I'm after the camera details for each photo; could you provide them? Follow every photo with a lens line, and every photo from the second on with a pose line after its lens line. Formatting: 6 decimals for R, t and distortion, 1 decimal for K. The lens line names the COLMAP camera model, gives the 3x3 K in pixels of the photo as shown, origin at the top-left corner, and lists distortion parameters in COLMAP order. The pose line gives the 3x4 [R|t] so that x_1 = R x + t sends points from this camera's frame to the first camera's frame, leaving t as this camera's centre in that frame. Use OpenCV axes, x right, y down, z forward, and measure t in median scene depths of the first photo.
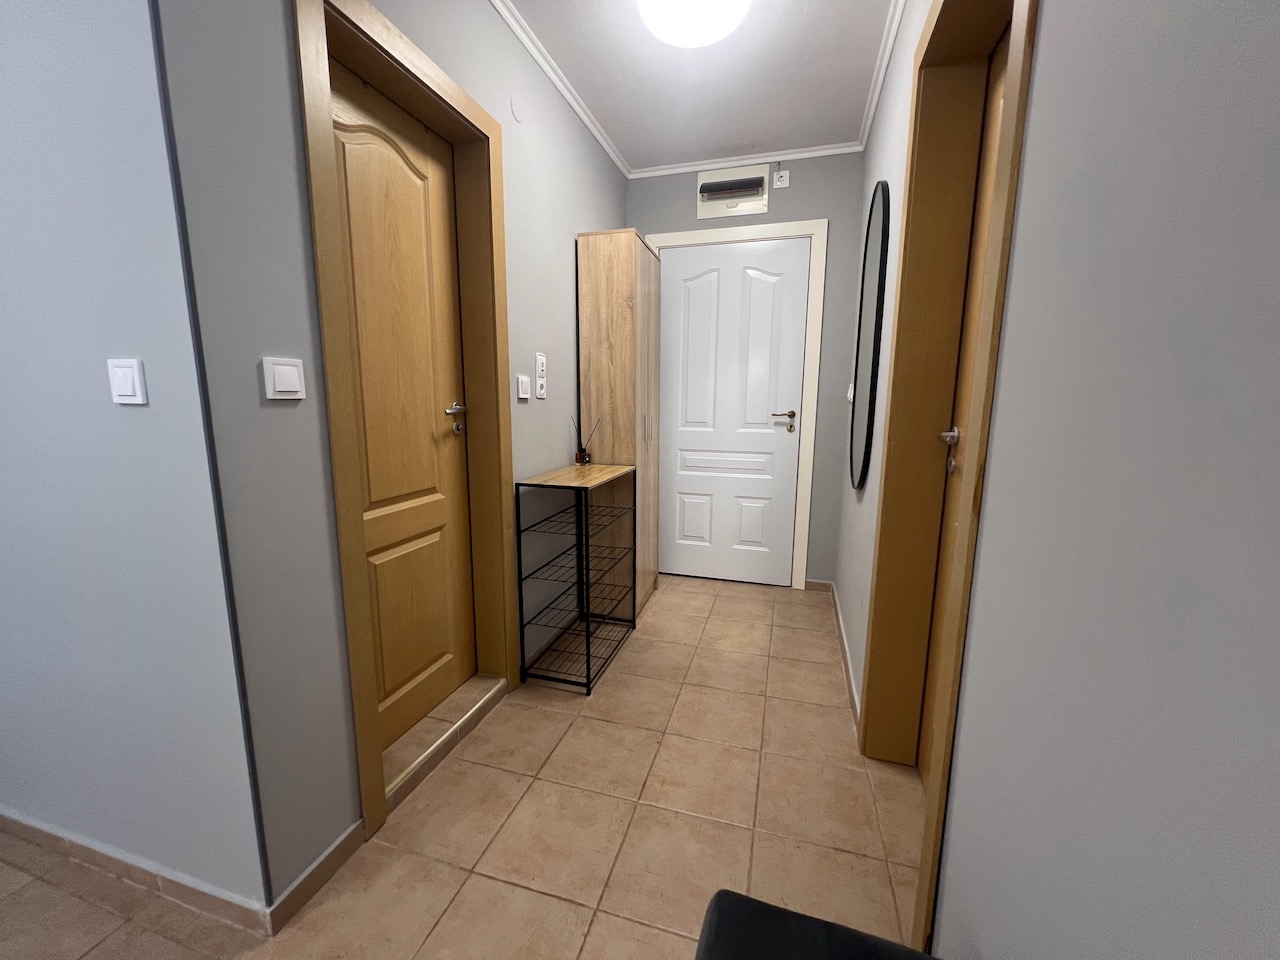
lens RADIAL K [[512.8, 0, 637.4], [0, 512.8, 479.5], [0, 0, 1]] dist [-0.002027, 0.000000]
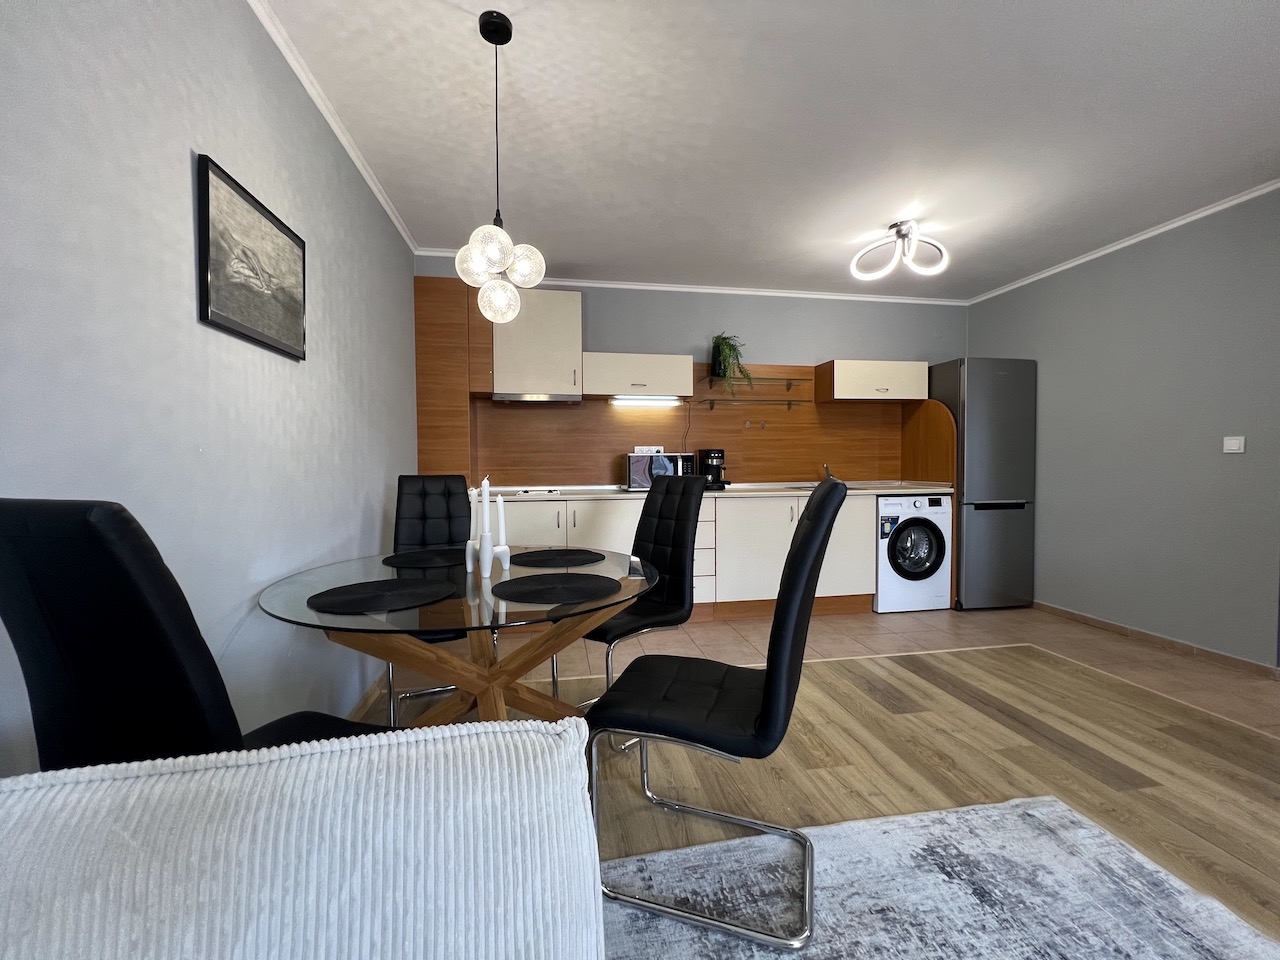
lens RADIAL K [[512.8, 0, 637.2], [0, 512.8, 479.5], [0, 0, 1]] dist [-0.003439, 0.000842]
pose [[0.443320, 0.018596, -0.896171, 0.019963], [-0.134439, 0.989855, -0.045964, 0.220764], [0.886224, 0.140857, 0.441322, -1.211103]]
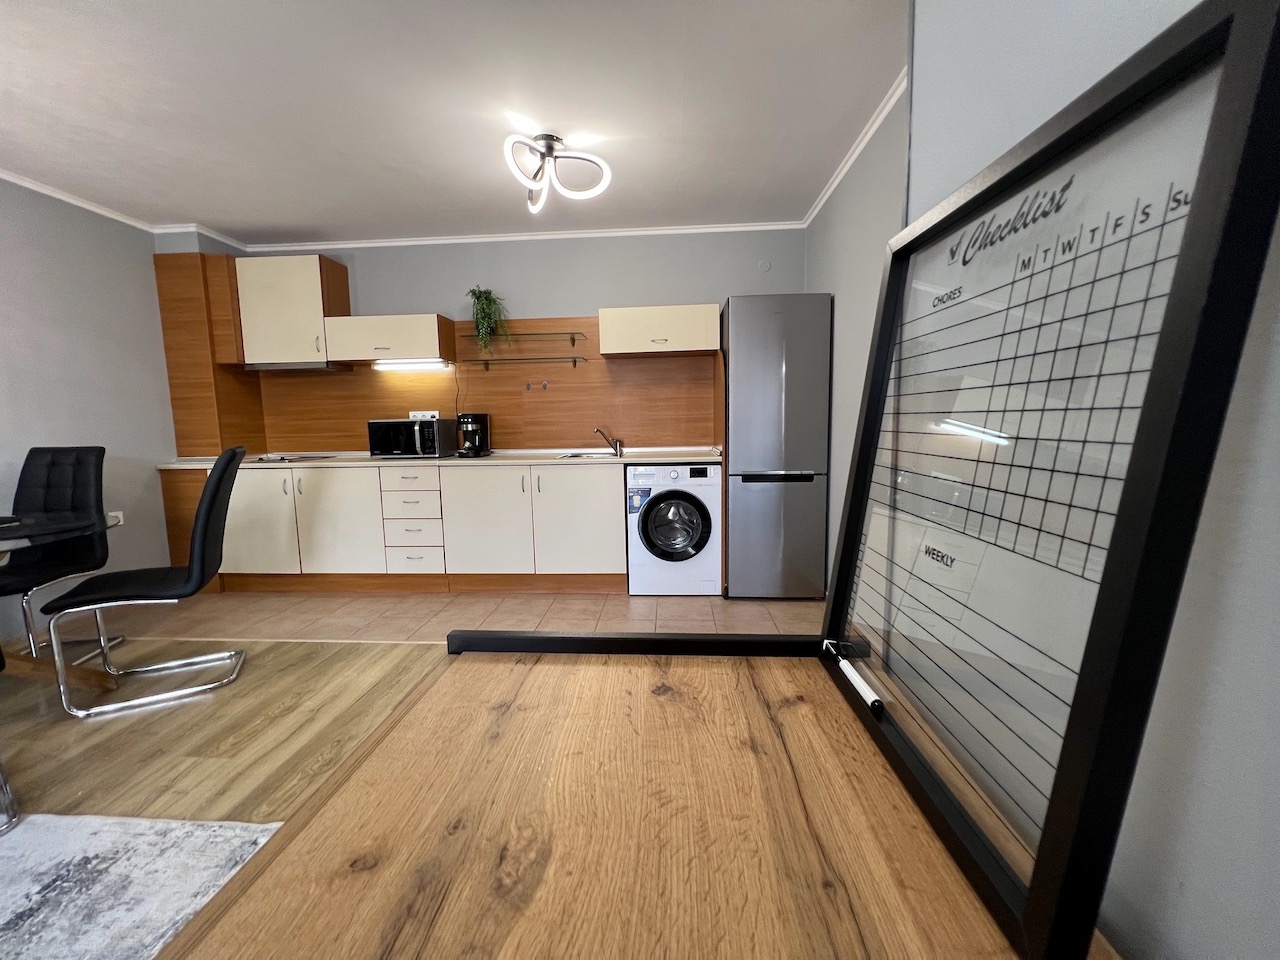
lens RADIAL K [[512.8, 0, 637.2], [0, 512.8, 479.5], [0, 0, 1]] dist [-0.003439, 0.000842]
pose [[0.227437, 0.098875, -0.968760, 0.276875], [-0.136176, 0.988286, 0.068898, 0.047162], [0.964224, 0.116252, 0.238237, -0.200619]]
